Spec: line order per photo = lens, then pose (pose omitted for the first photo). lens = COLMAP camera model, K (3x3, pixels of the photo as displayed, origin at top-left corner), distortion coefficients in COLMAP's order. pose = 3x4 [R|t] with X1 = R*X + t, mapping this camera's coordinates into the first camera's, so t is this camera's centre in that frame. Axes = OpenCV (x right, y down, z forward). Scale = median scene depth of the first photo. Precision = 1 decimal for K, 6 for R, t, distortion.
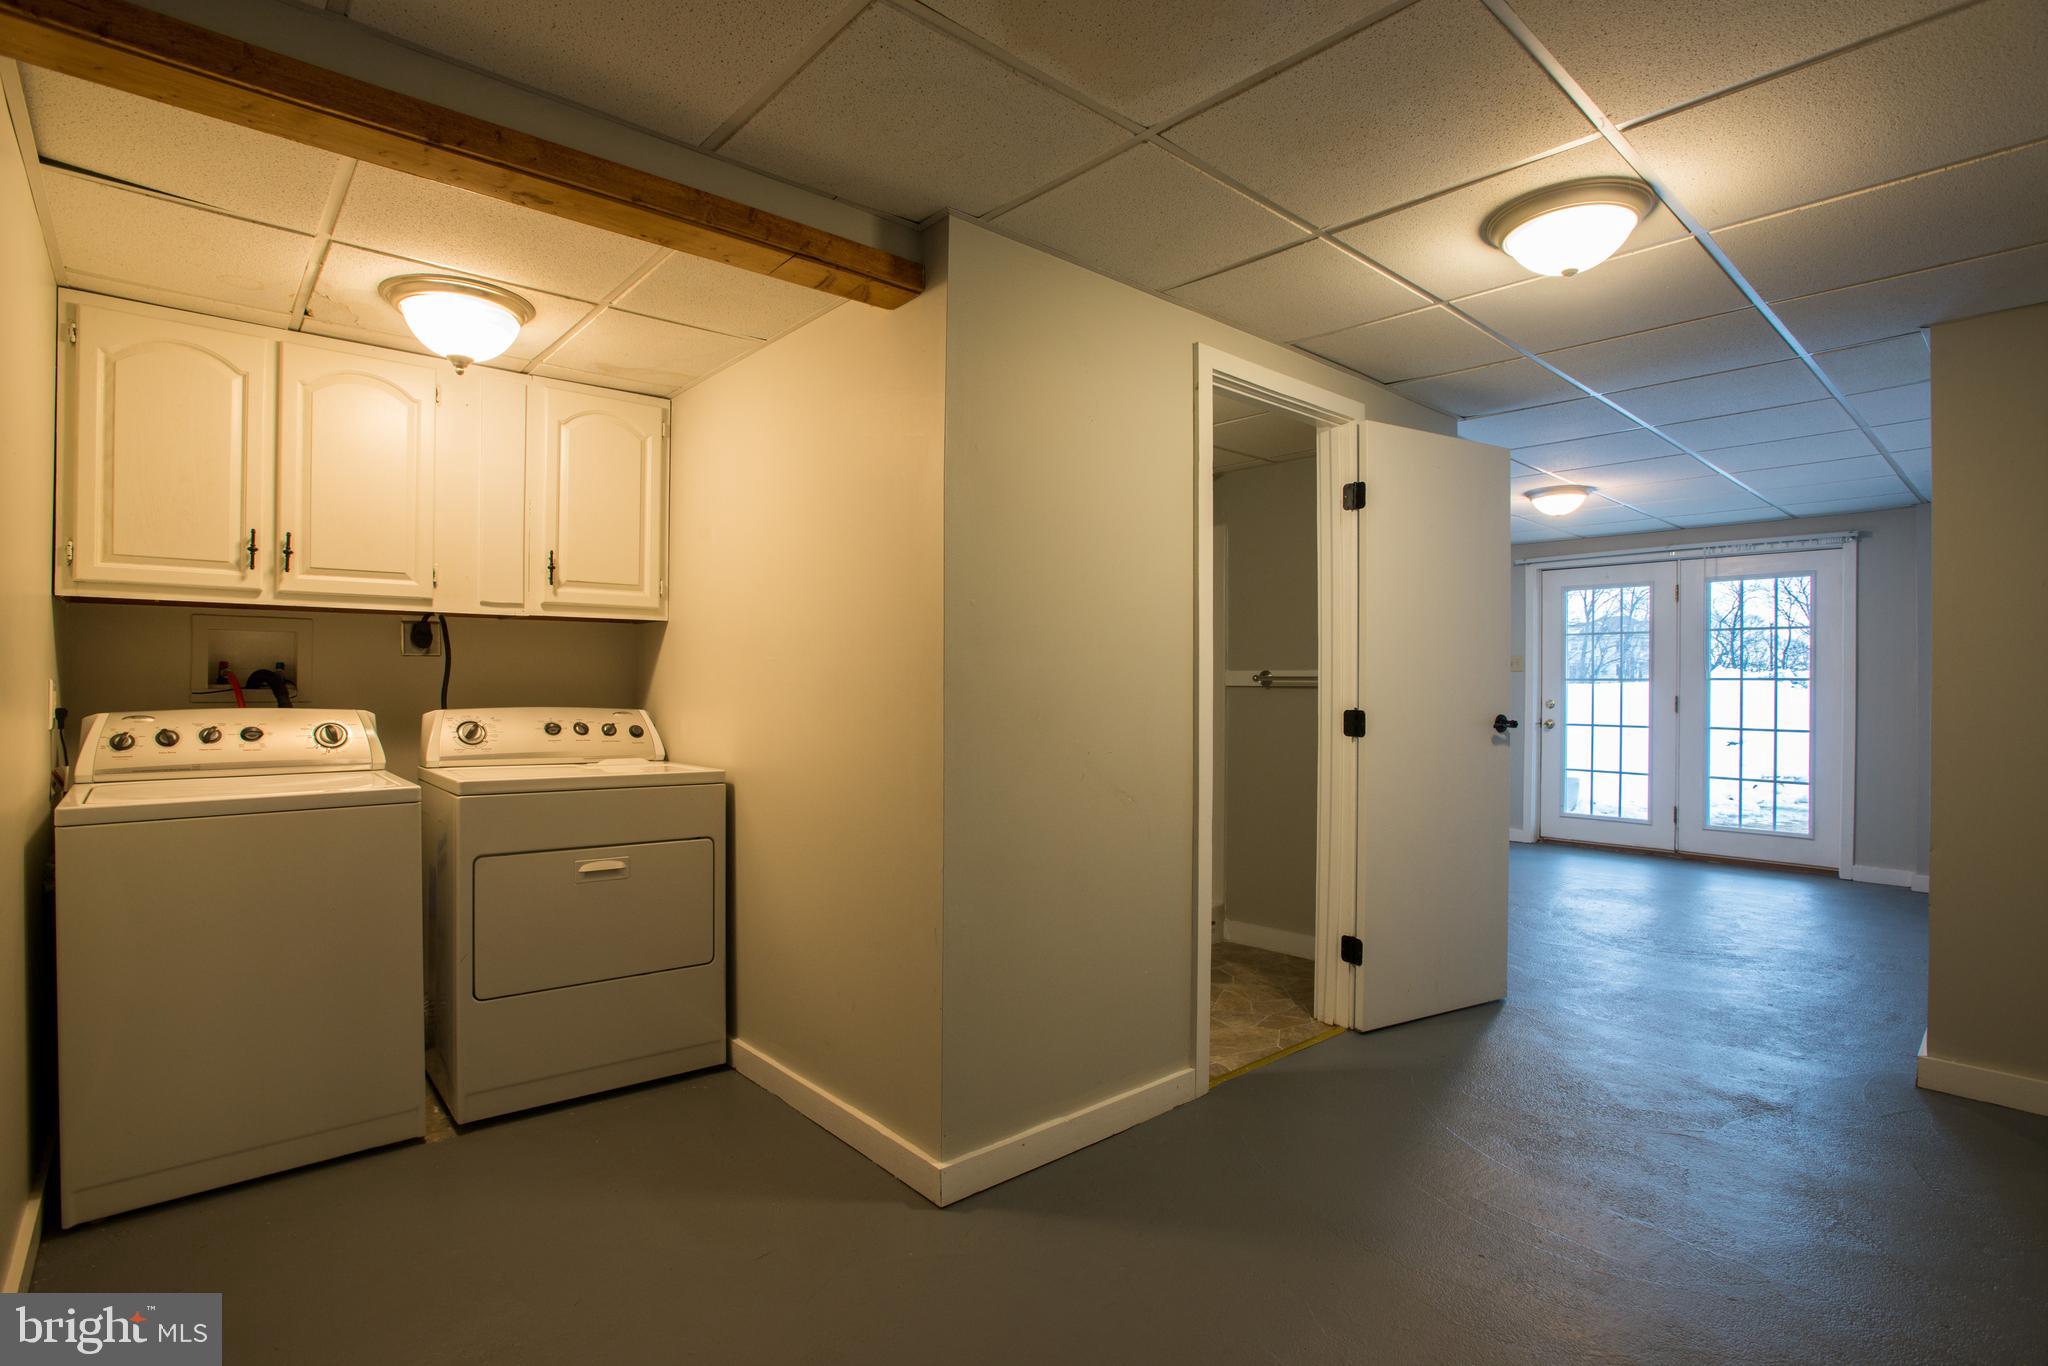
lens RADIAL K [[991.8, 0, 1017.8], [0, 991.8, 679.1], [0, 0, 1]] dist [-0.067850, 0.024985]
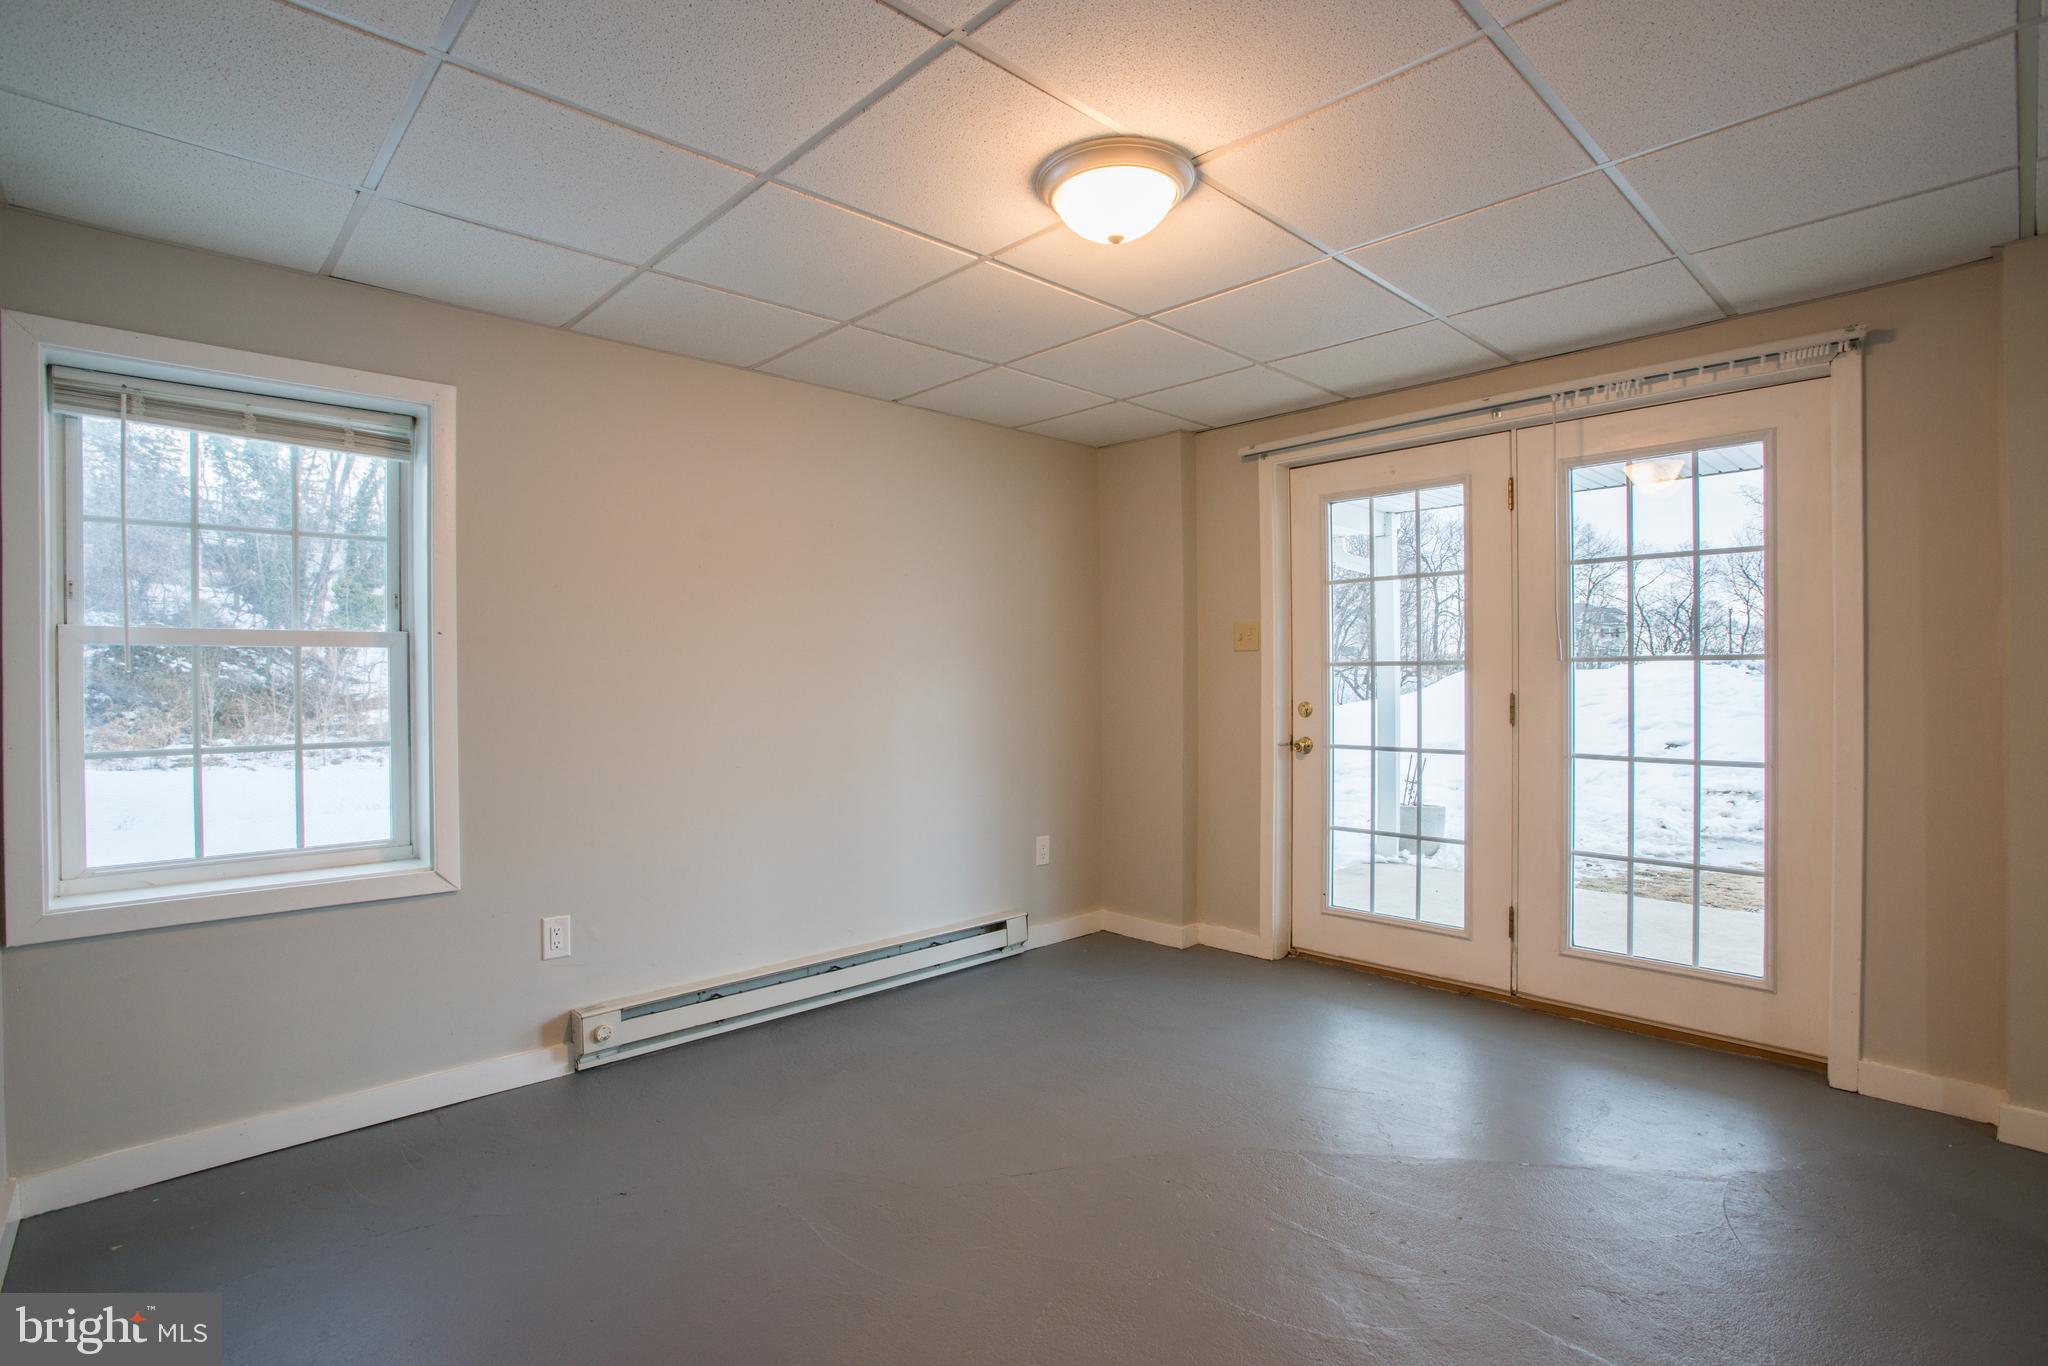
lens RADIAL K [[991.8, 0, 1017.8], [0, 991.8, 679.1], [0, 0, 1]] dist [-0.067850, 0.024985]
pose [[0.999552, -0.013200, 0.026876, 0.405085], [0.013092, 0.999905, 0.004219, 0.004370], [-0.026929, -0.003866, 0.999630, 0.487392]]
